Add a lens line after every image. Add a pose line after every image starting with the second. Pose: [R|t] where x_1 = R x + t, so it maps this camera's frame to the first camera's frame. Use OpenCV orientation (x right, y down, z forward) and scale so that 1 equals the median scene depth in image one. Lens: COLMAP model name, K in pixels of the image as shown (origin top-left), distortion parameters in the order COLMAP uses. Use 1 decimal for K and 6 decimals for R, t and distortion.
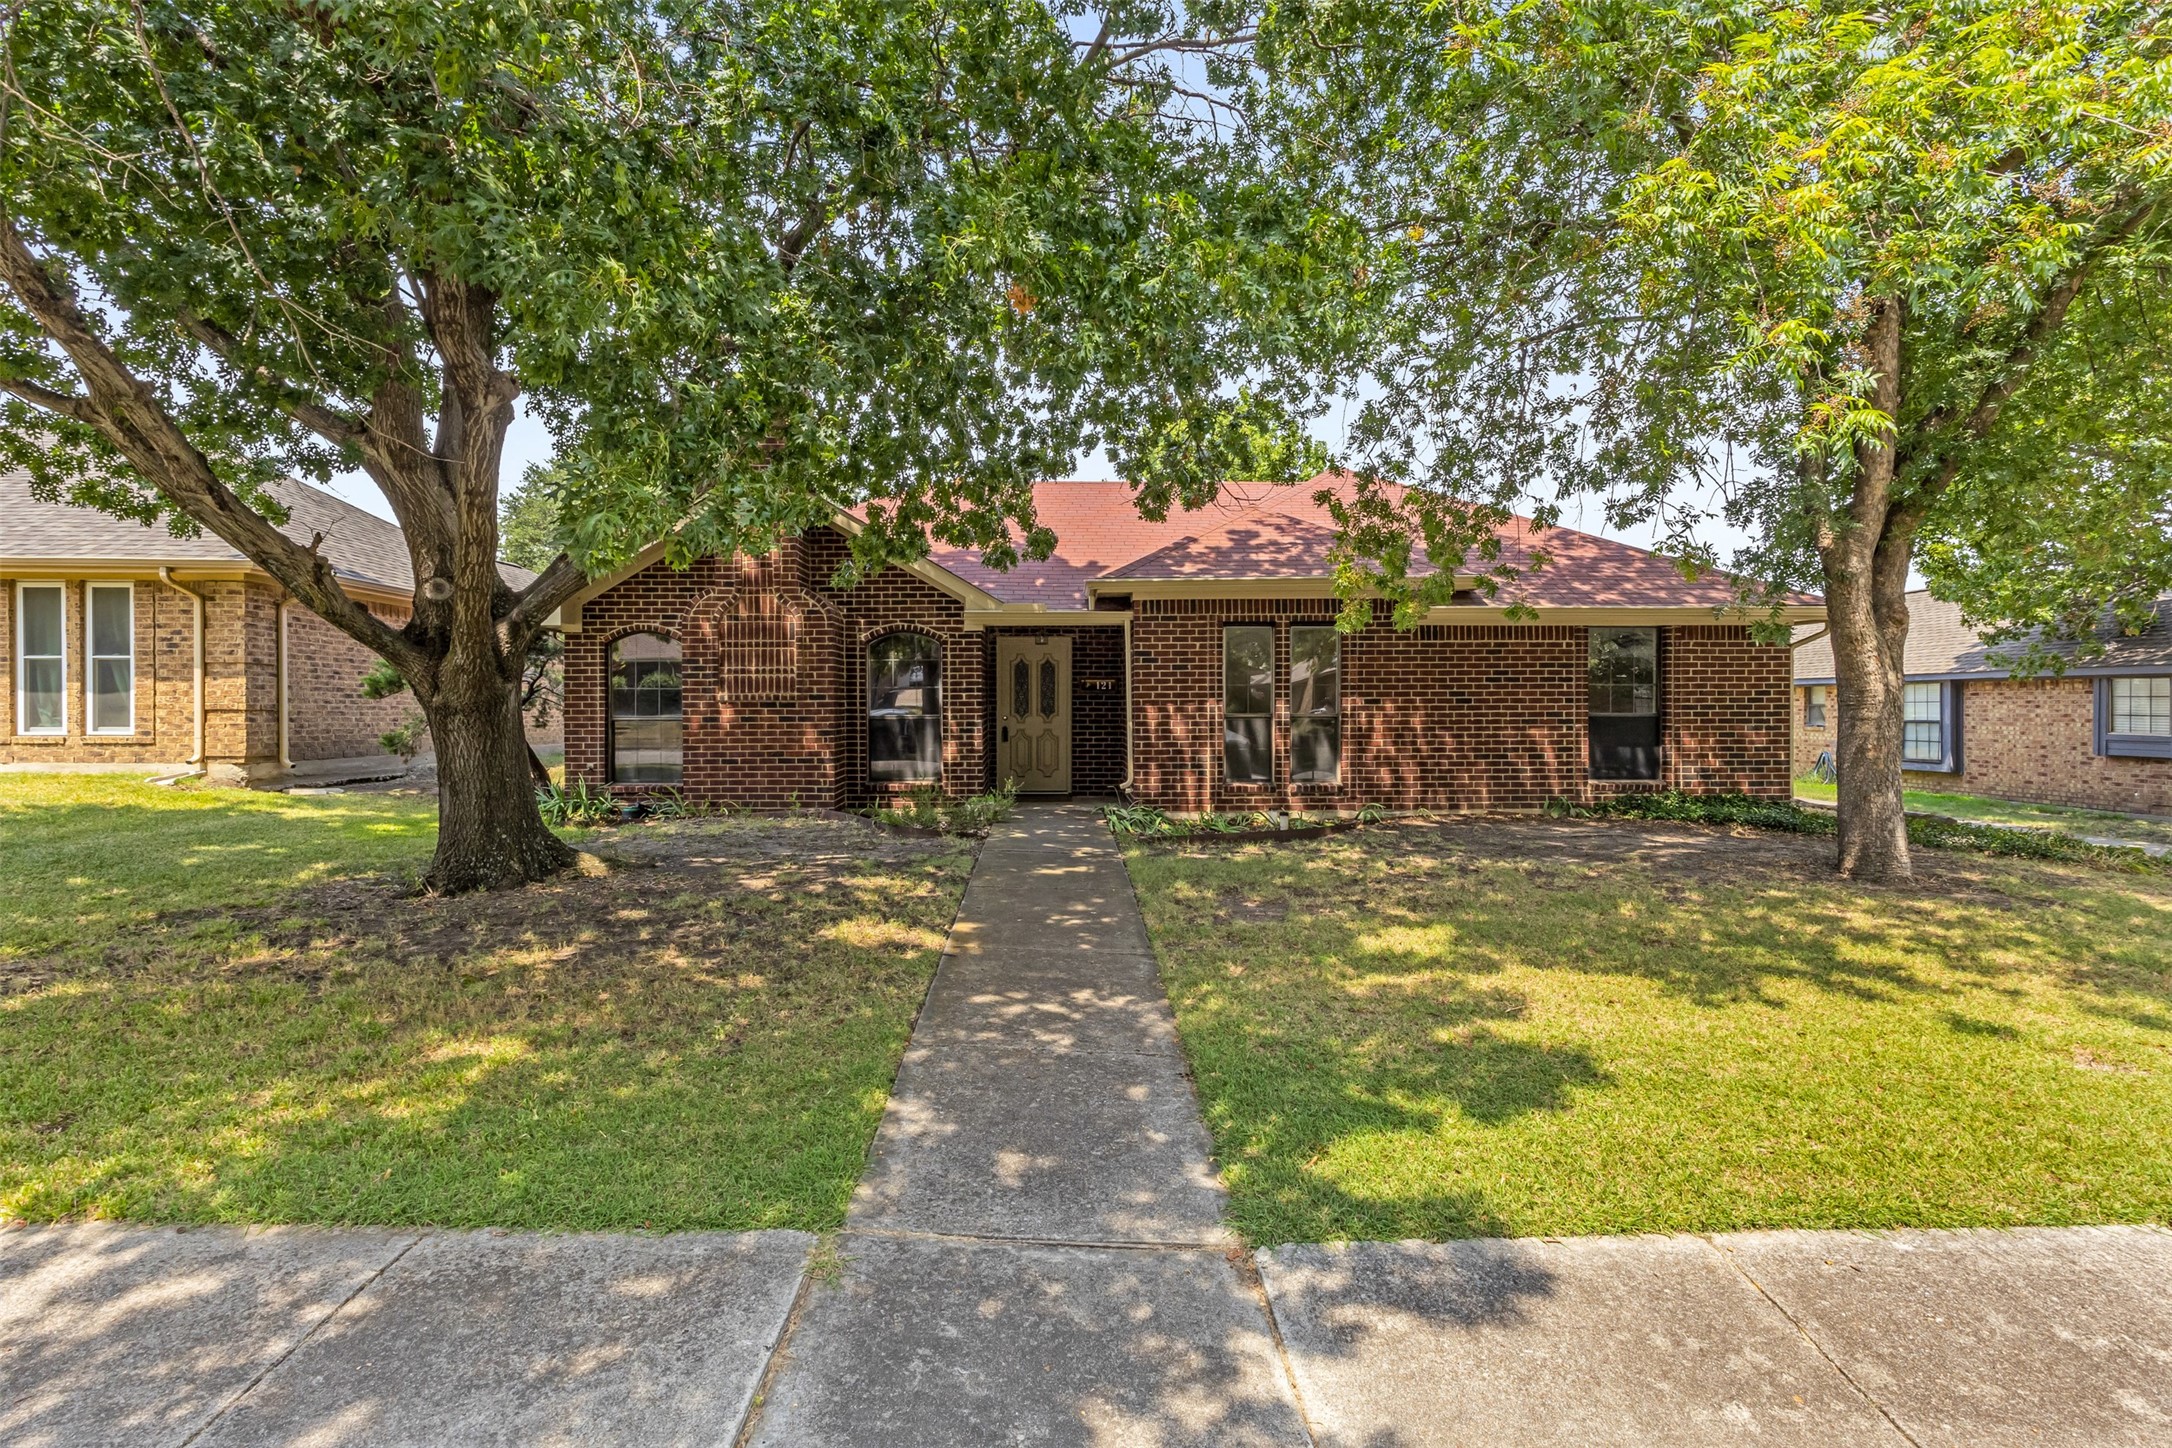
lens RADIAL K [[998.2, 0, 1086.0], [0, 998.2, 724.0], [0, 0, 1]] dist [-0.000762, -0.000034]
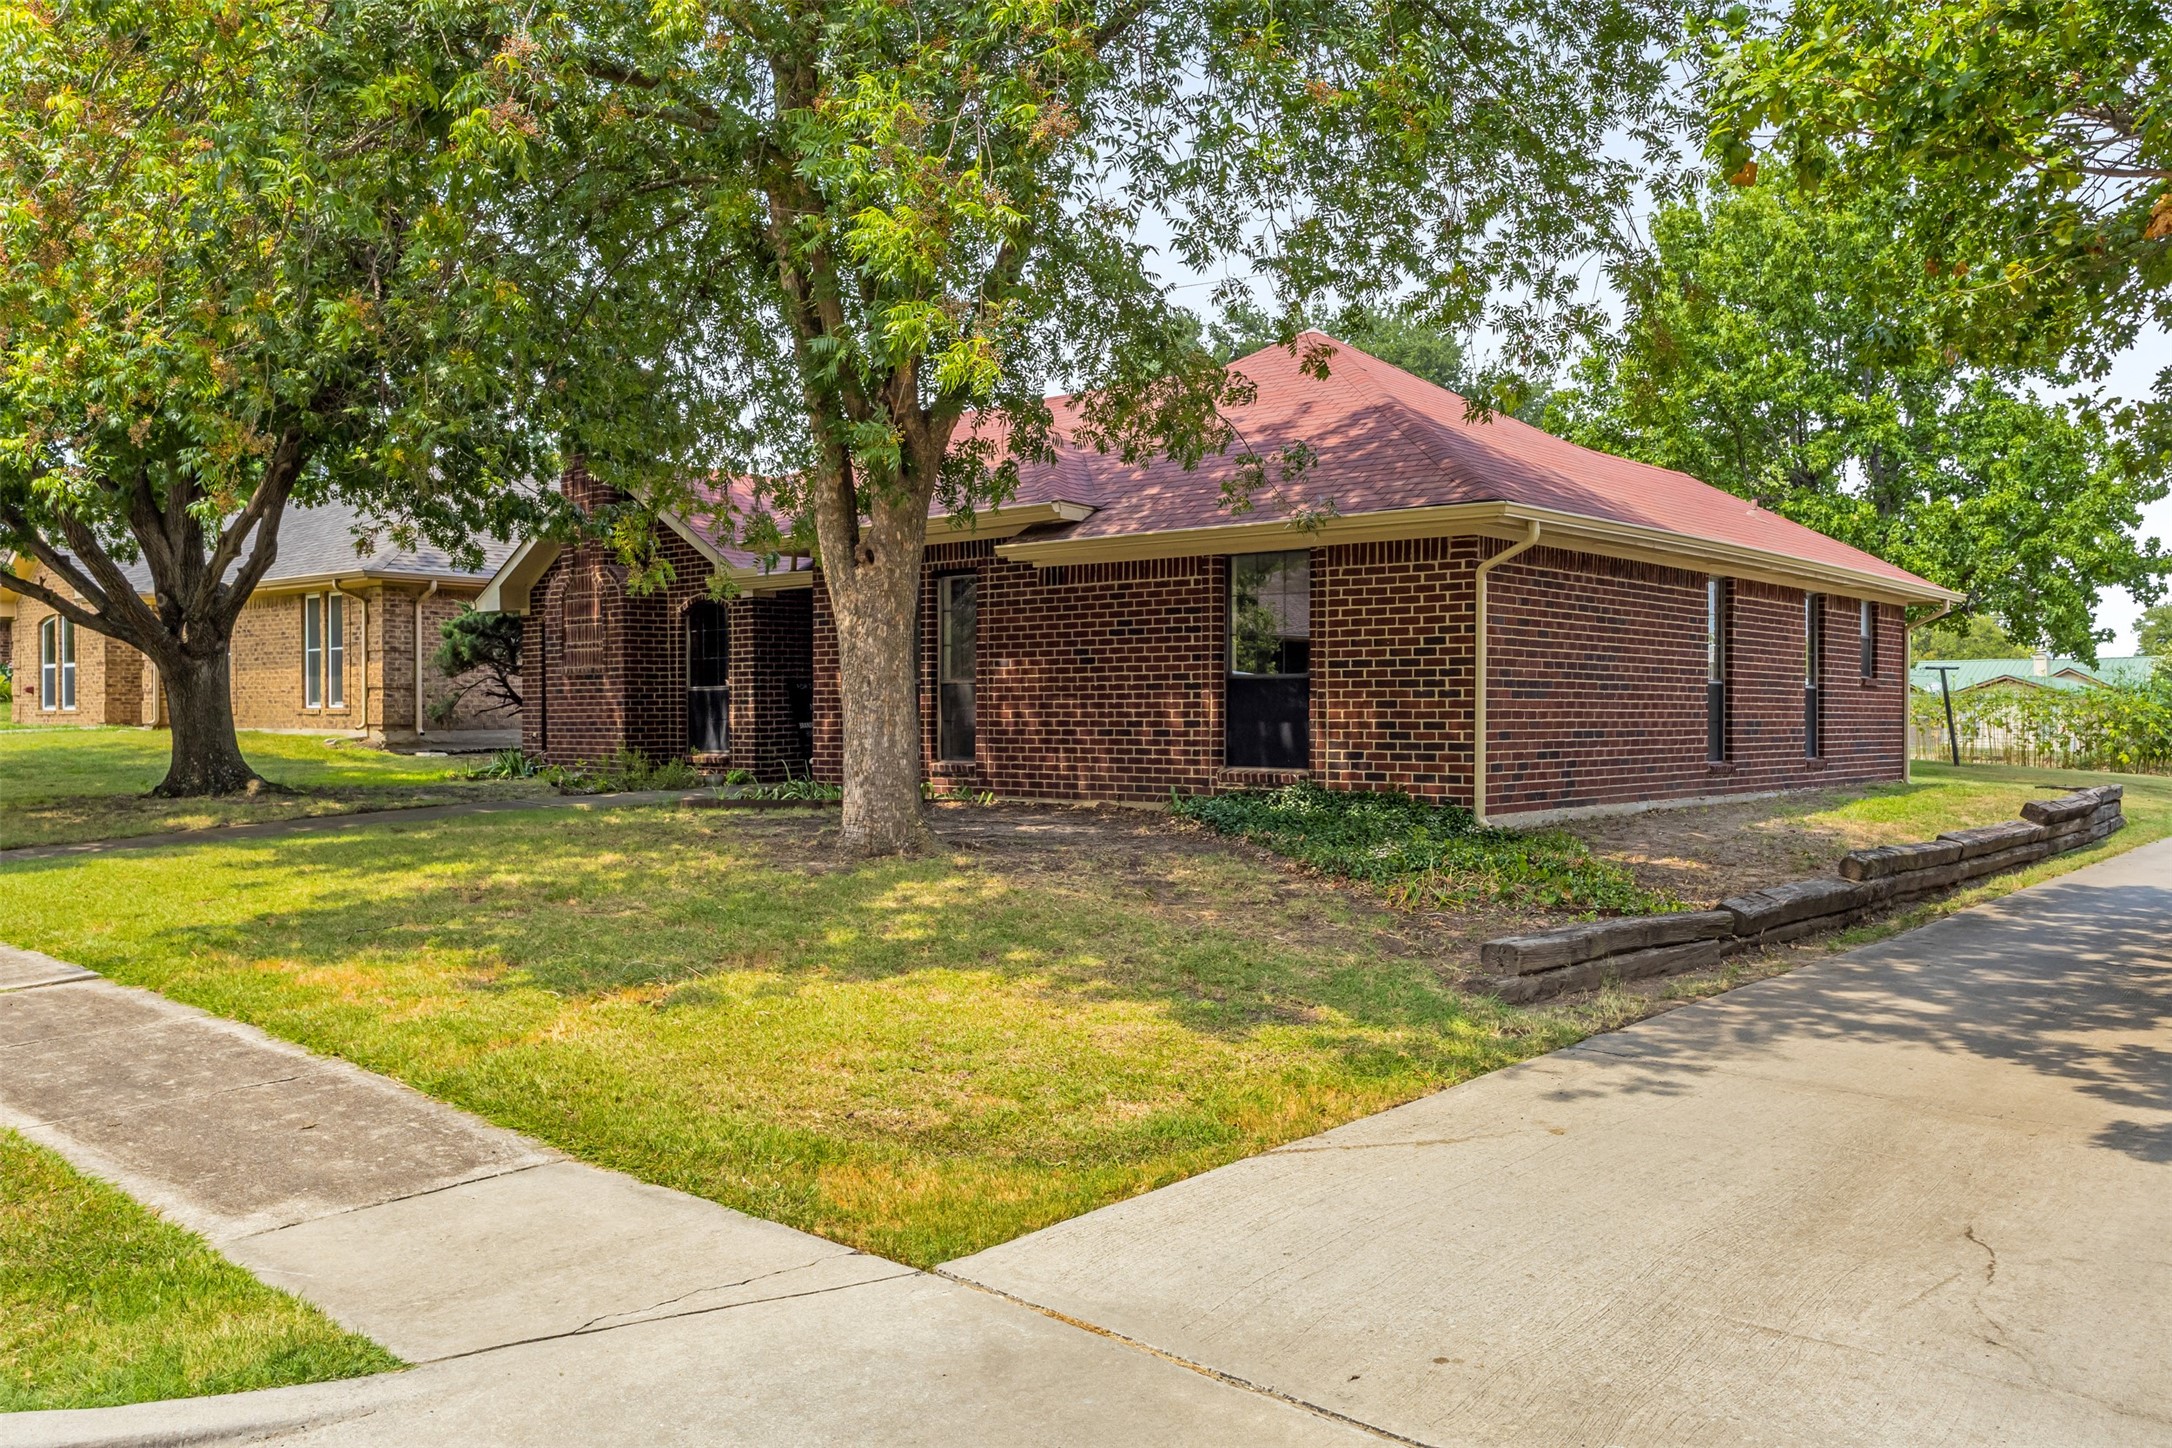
lens RADIAL K [[1713.6, 0, 1093.3], [0, 1713.6, 740.8], [0, 0, 1]] dist [0.007094, -0.019132]
pose [[0.736959, 0.011011, -0.675848, 1.293538], [-0.004733, 0.999927, 0.011130, 0.025085], [0.675921, -0.005003, 0.736957, 0.006098]]
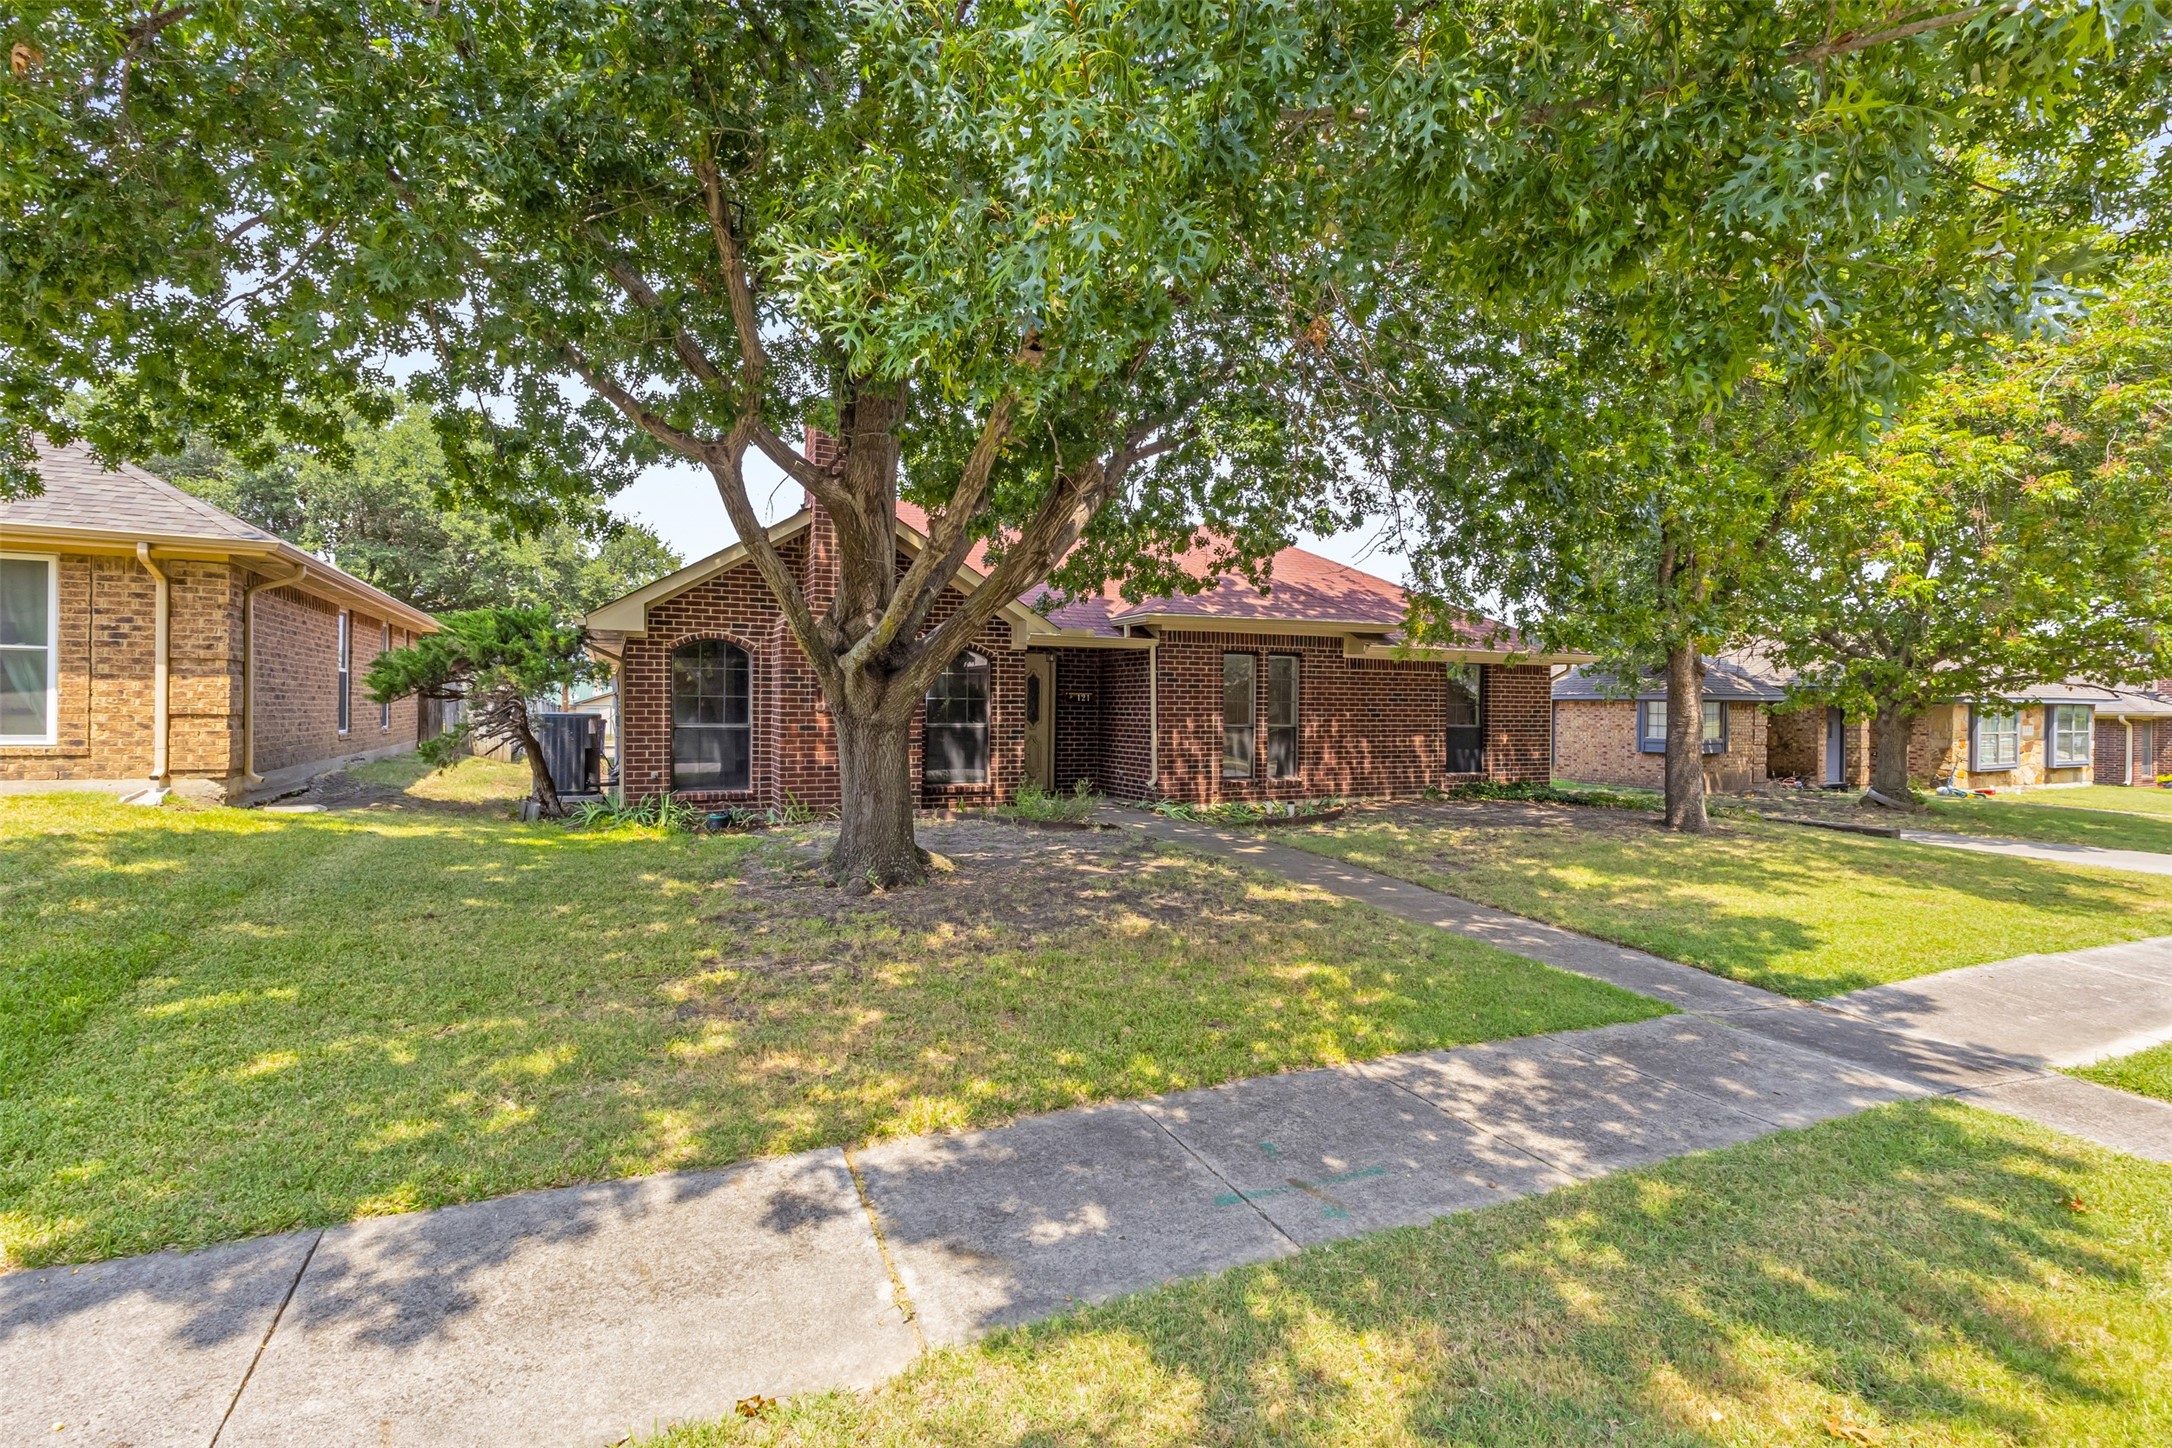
lens RADIAL K [[998.2, 0, 1086.0], [0, 998.2, 724.0], [0, 0, 1]] dist [-0.000762, -0.000034]
pose [[0.916207, 0.004426, 0.400680, -0.514843], [-0.004666, 0.999989, -0.000378, -0.009414], [-0.400678, -0.001524, 0.916218, -0.070743]]
